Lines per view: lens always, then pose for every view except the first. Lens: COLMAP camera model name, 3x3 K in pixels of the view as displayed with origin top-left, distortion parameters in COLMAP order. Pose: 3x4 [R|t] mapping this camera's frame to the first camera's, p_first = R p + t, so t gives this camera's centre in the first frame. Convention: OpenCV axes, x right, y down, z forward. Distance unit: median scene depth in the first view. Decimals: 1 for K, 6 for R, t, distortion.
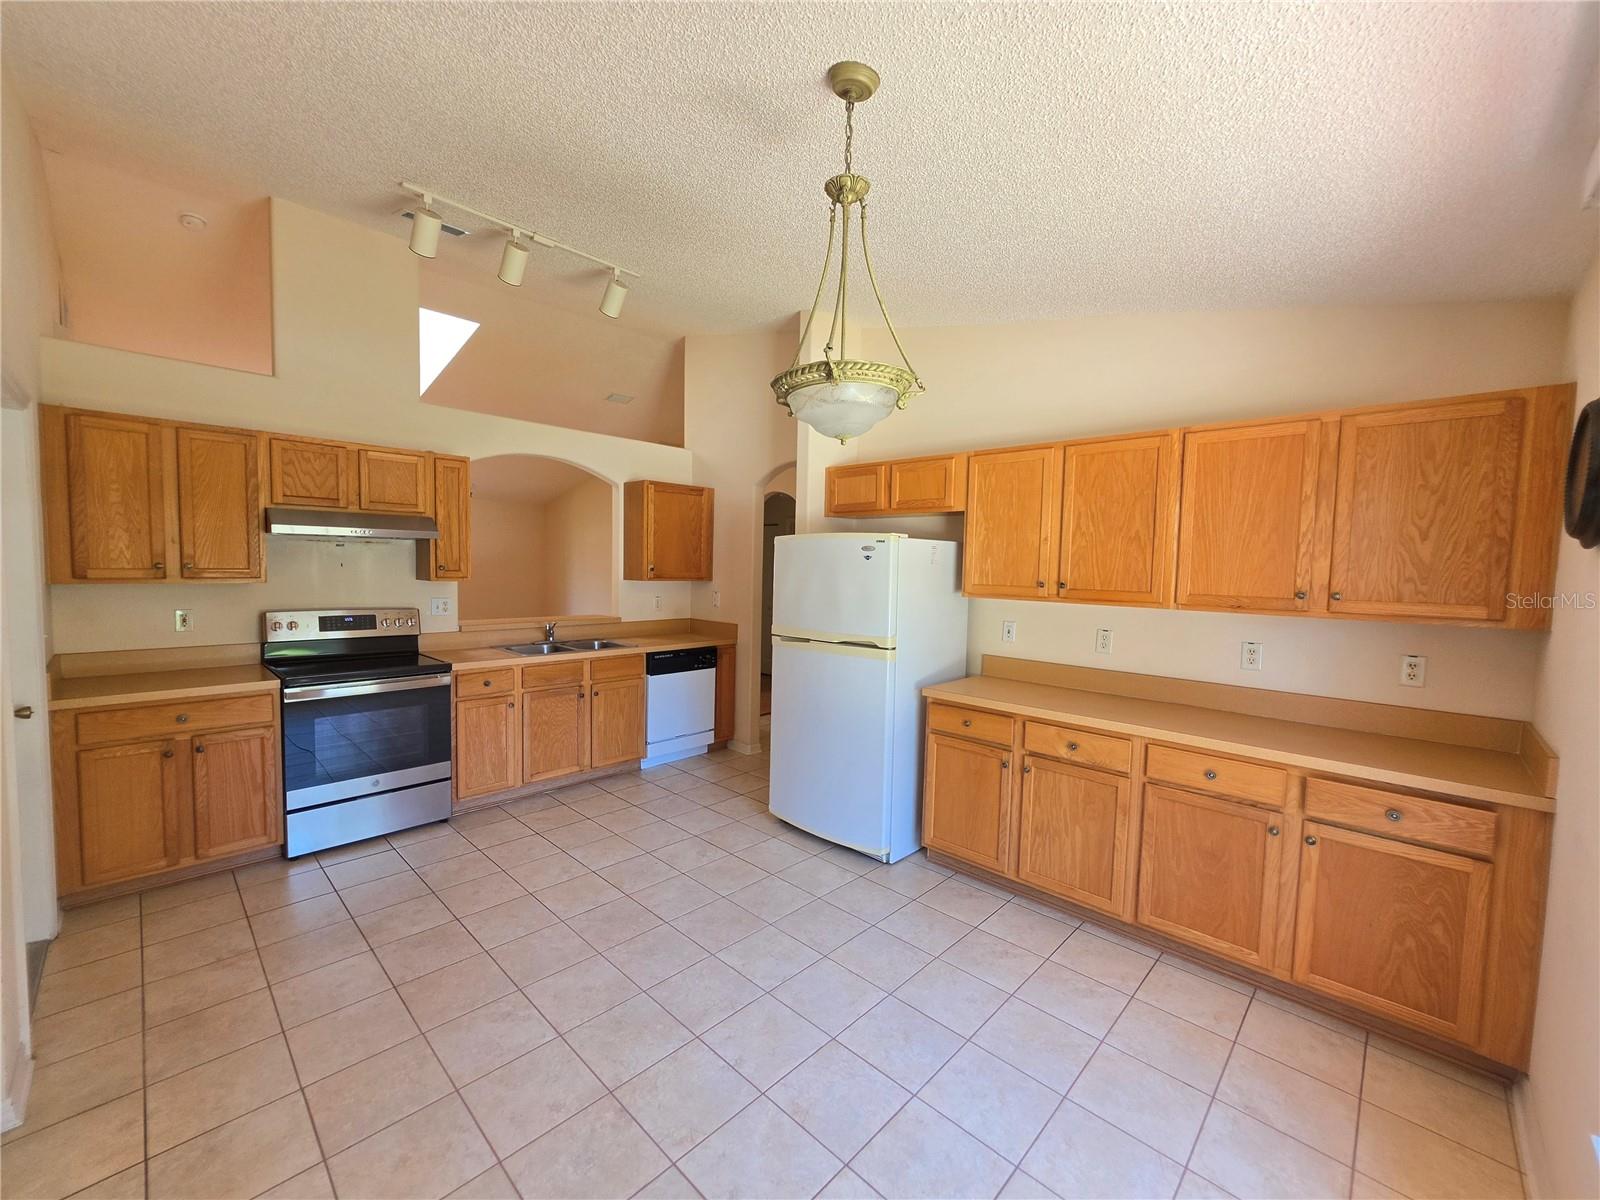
lens RADIAL K [[644.7, 0, 795.5], [0, 644.7, 602.4], [0, 0, 1]] dist [-0.009843, 0.004046]
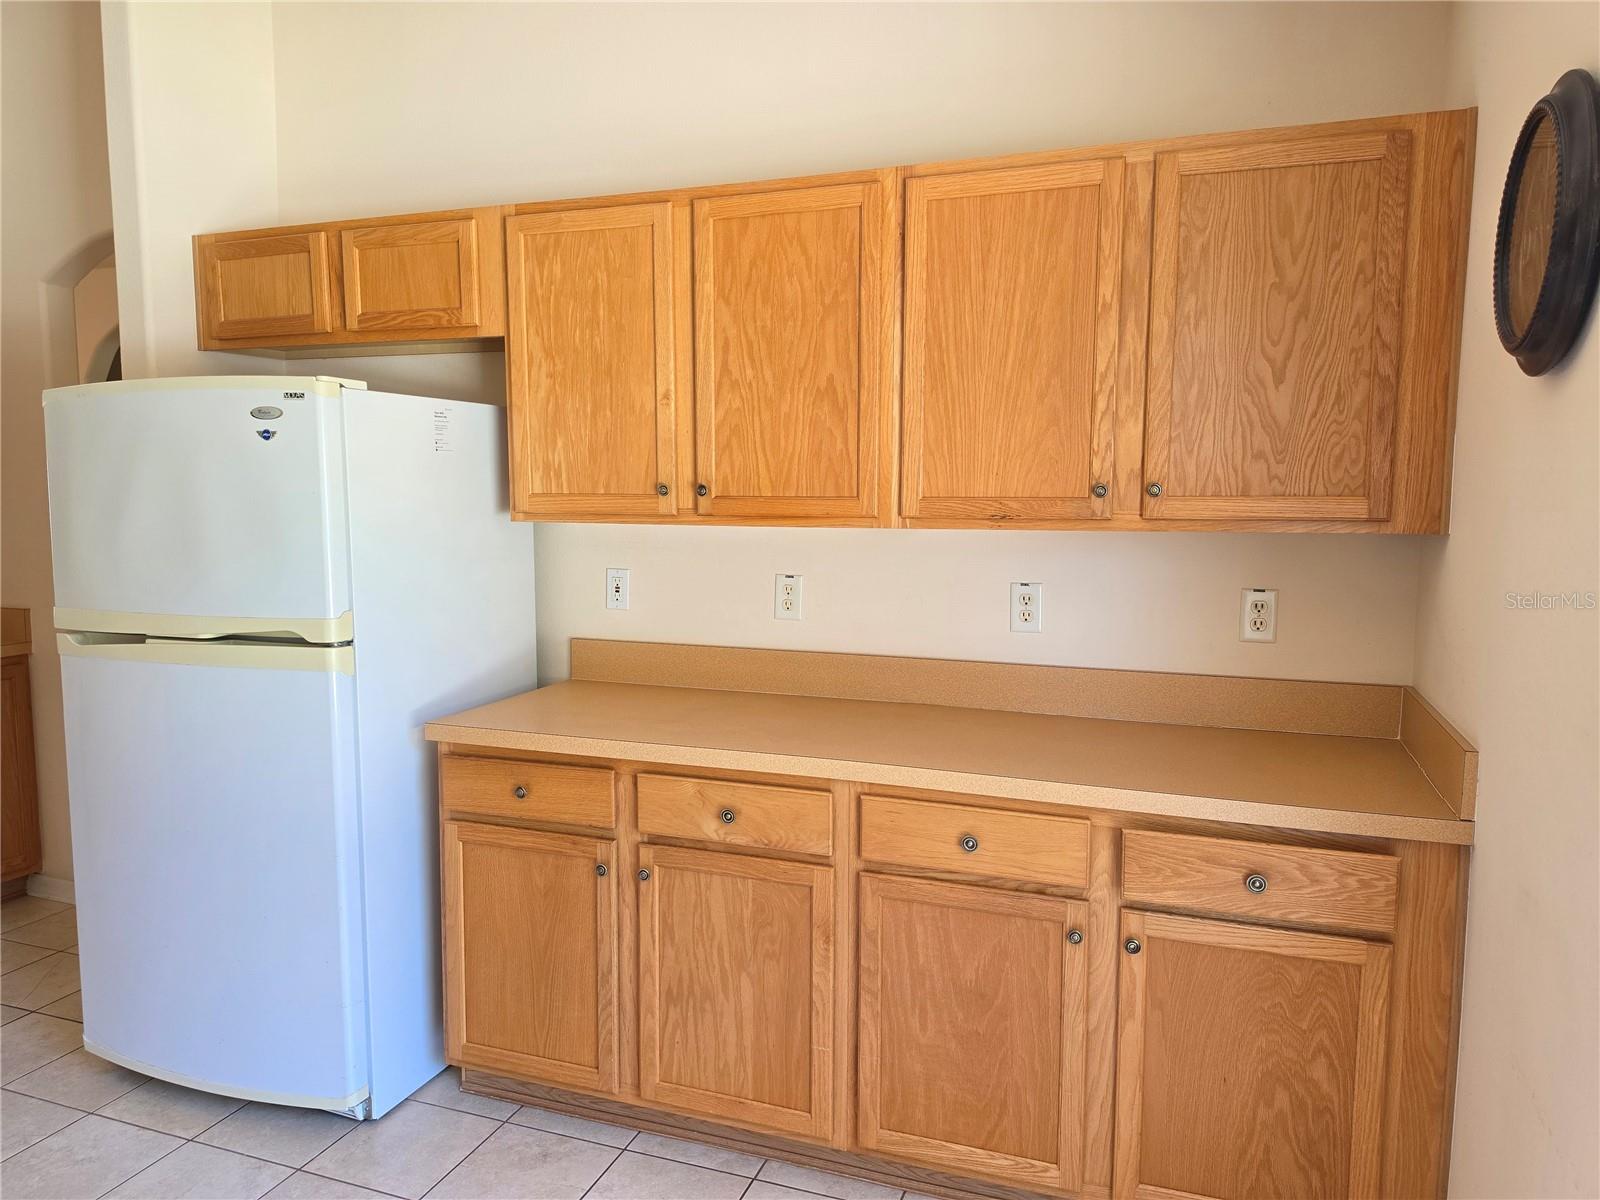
lens RADIAL K [[1102.5, 0, 795.5], [0, 1102.5, 602.2], [0, 0, 1]] dist [0.076052, -0.100035]
pose [[0.914062, -0.063651, 0.400550, 0.137873], [0.043663, 0.997312, 0.058843, 0.013228], [-0.403218, -0.036297, 0.914384, 0.196607]]
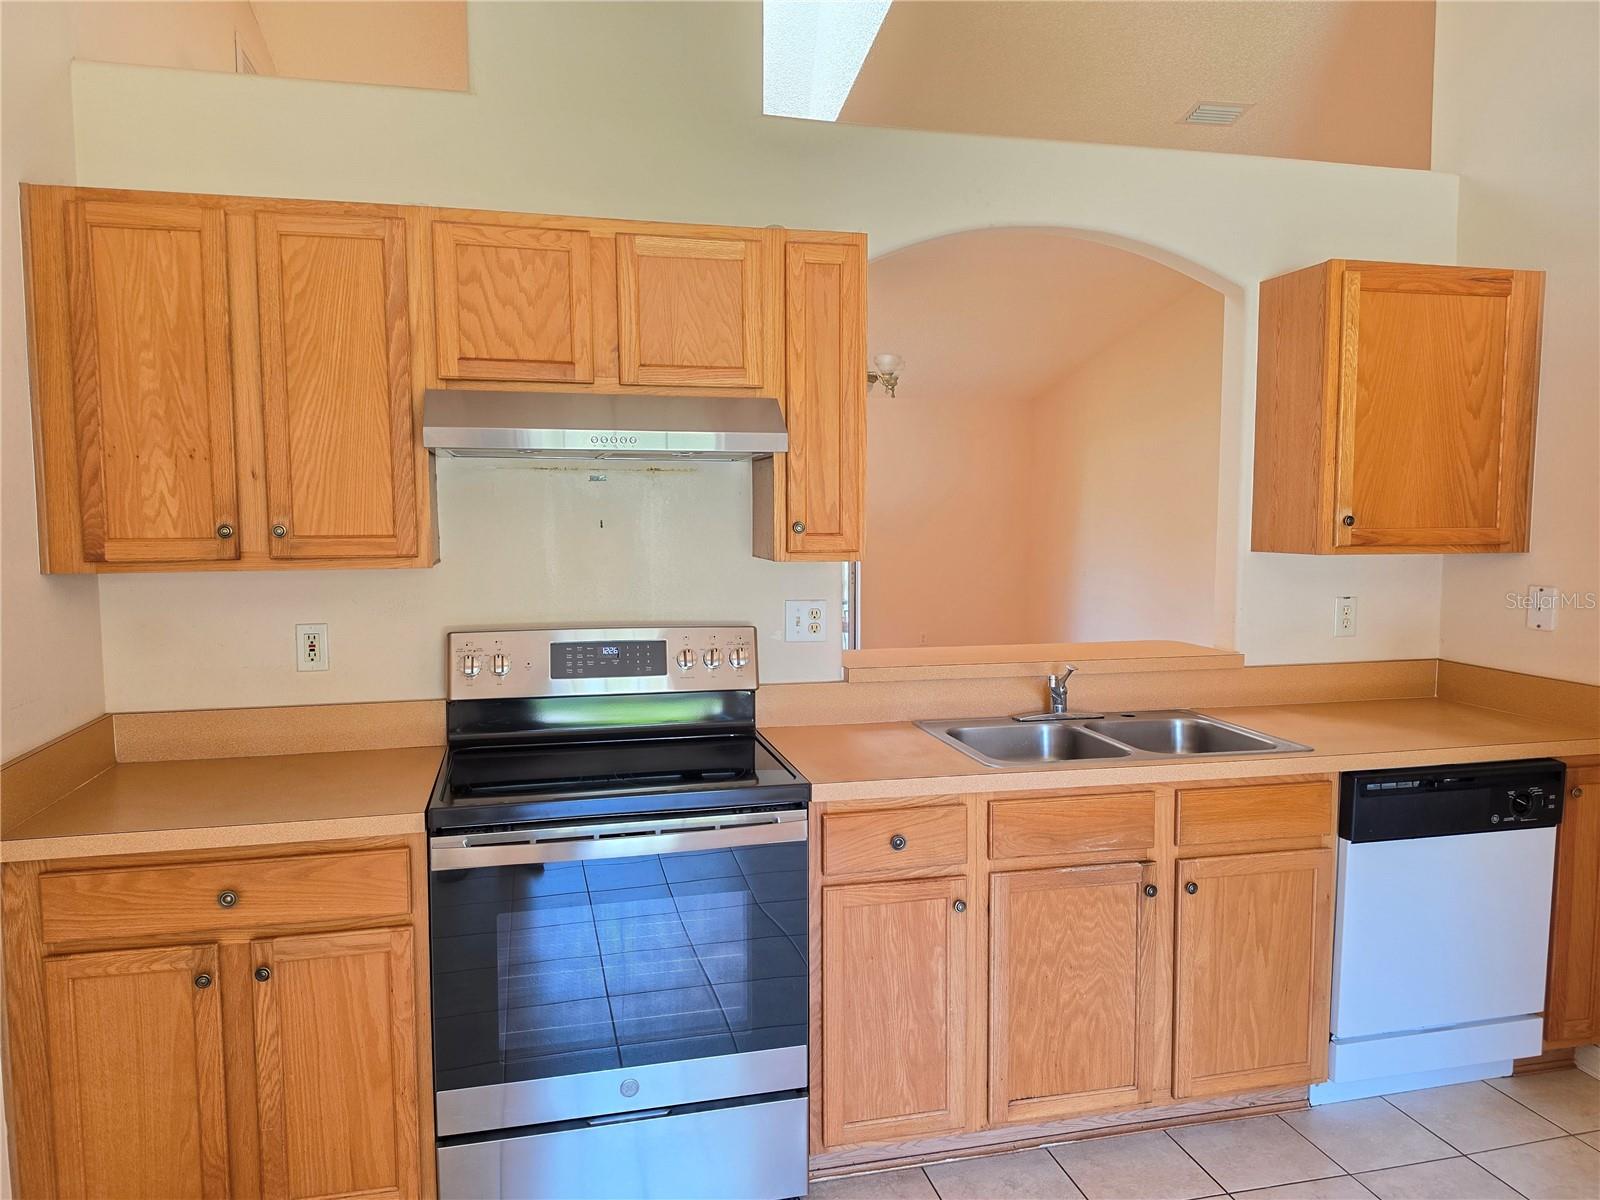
lens RADIAL K [[1094.2, 0, 793.8], [0, 1094.2, 605.7], [0, 0, 1]] dist [0.077279, -0.094680]
pose [[0.840589, 0.022633, -0.541200, -0.244613], [-0.010962, 0.999633, 0.024778, -0.028778], [0.541562, -0.014895, 0.840529, 0.559692]]
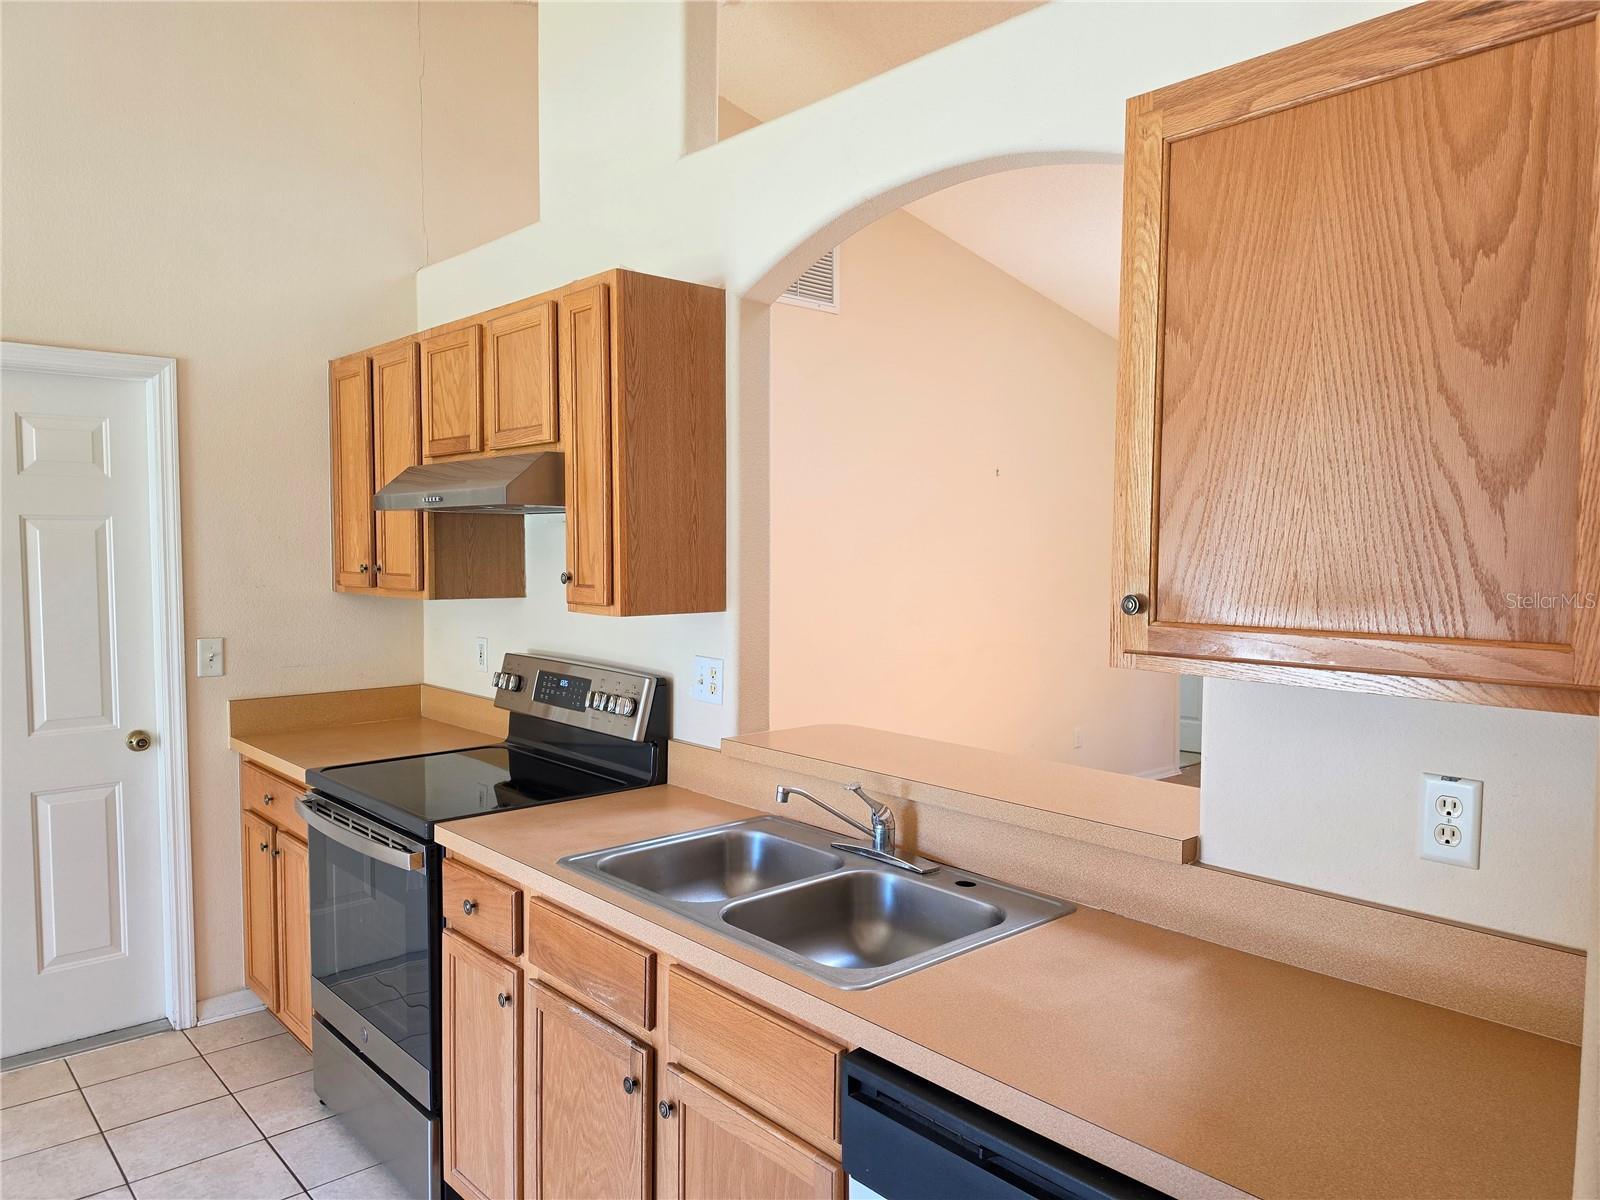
lens RADIAL K [[1102.5, 0, 795.5], [0, 1102.5, 602.2], [0, 0, 1]] dist [0.076052, -0.100035]
pose [[-0.082706, 0.029960, -0.996124, 0.137677], [-0.068095, 0.997042, 0.035641, -0.092555], [0.994245, 0.070778, -0.080422, 1.527313]]
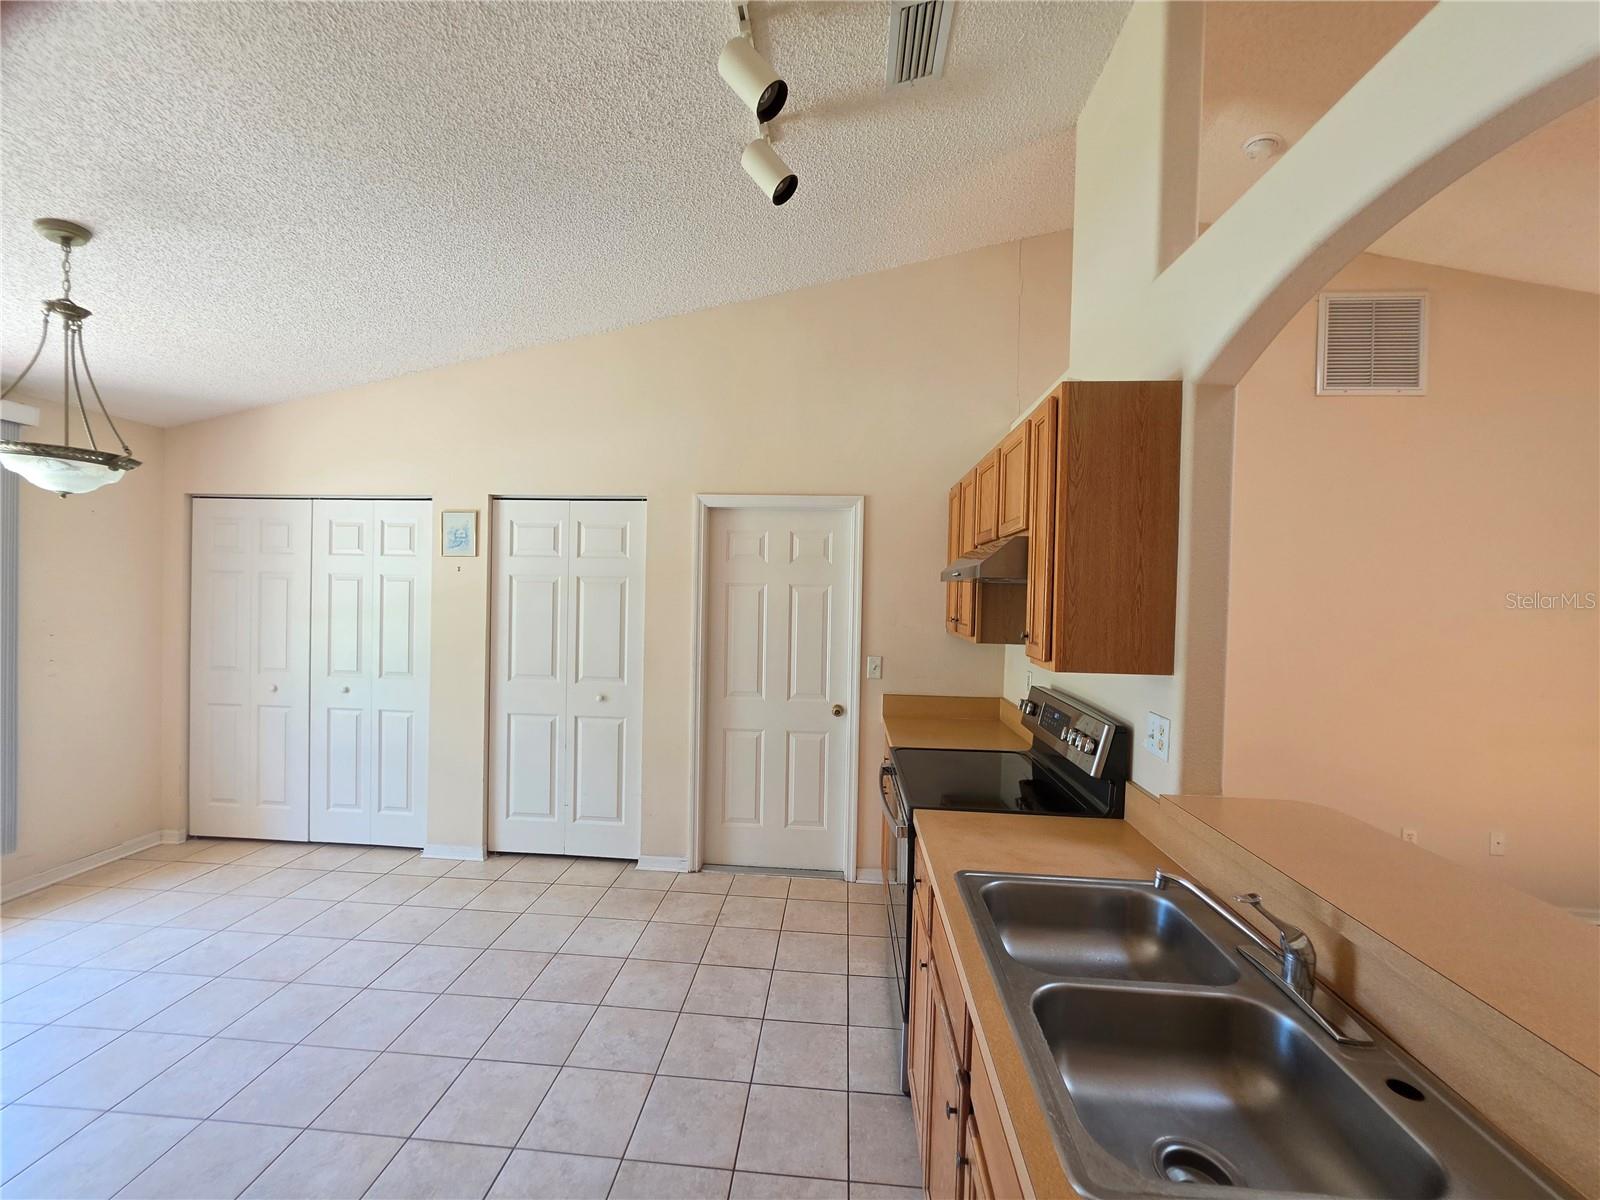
lens RADIAL K [[641.5, 0, 794.8], [0, 641.5, 600.7], [0, 0, 1]] dist [-0.006344, 0.004267]
pose [[-0.773139, -0.028421, -0.633600, -0.140037], [-0.076256, 0.995914, 0.048377, -0.116011], [0.629636, 0.085718, -0.772147, 1.618394]]
